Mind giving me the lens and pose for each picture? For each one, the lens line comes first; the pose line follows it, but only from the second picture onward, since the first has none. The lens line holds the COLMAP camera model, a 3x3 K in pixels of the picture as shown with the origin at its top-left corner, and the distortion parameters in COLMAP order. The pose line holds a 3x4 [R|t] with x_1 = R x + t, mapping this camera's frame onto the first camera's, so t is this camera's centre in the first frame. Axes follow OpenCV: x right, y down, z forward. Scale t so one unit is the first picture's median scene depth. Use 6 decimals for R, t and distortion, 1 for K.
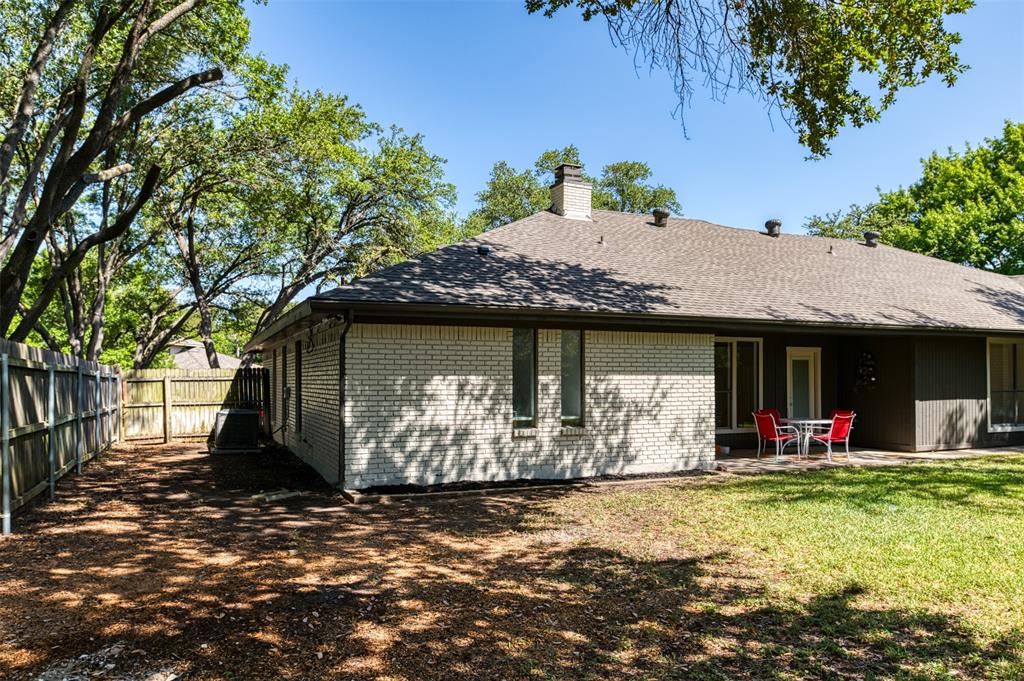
lens RADIAL K [[712.8, 0, 510.9], [0, 712.8, 361.4], [0, 0, 1]] dist [-0.001972, -0.003182]
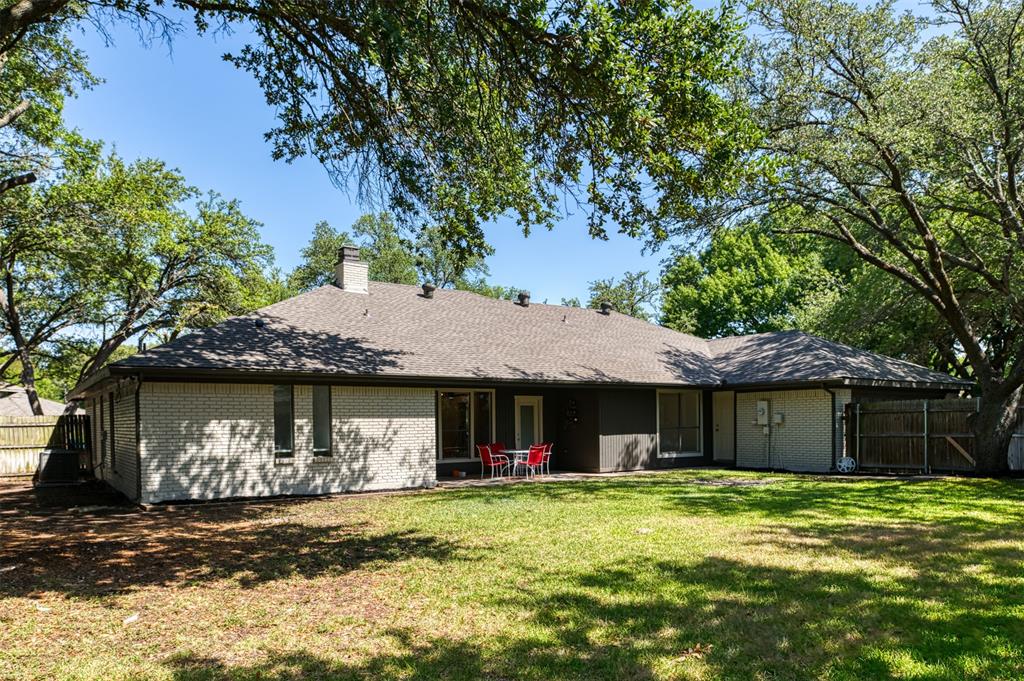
lens RADIAL K [[710.0, 0, 493.9], [0, 710.0, 433.1], [0, 0, 1]] dist [-0.008252, -0.003298]
pose [[0.984482, -0.011807, 0.175088, 0.158345], [0.004795, 0.999171, 0.040422, -0.006281], [-0.175421, -0.038955, 0.983723, -0.366811]]
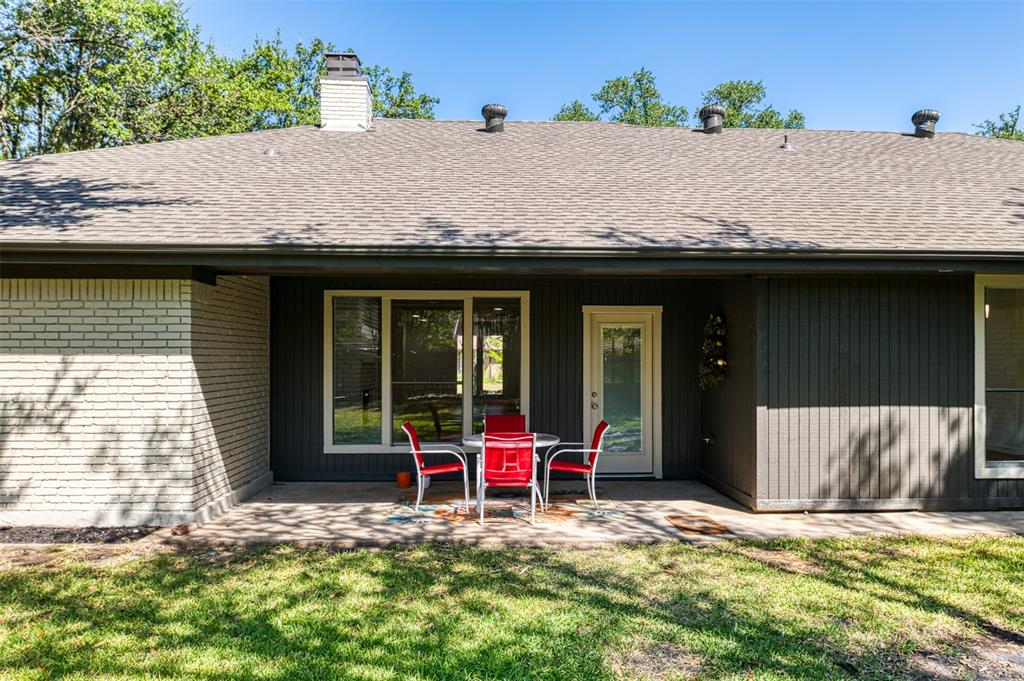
lens RADIAL K [[712.8, 0, 510.9], [0, 712.8, 361.4], [0, 0, 1]] dist [-0.001972, -0.003182]
pose [[0.931514, 0.003832, -0.363686, 0.716581], [0.005552, 0.999678, 0.024754, 0.012513], [0.363664, -0.025078, 0.931193, 0.587368]]
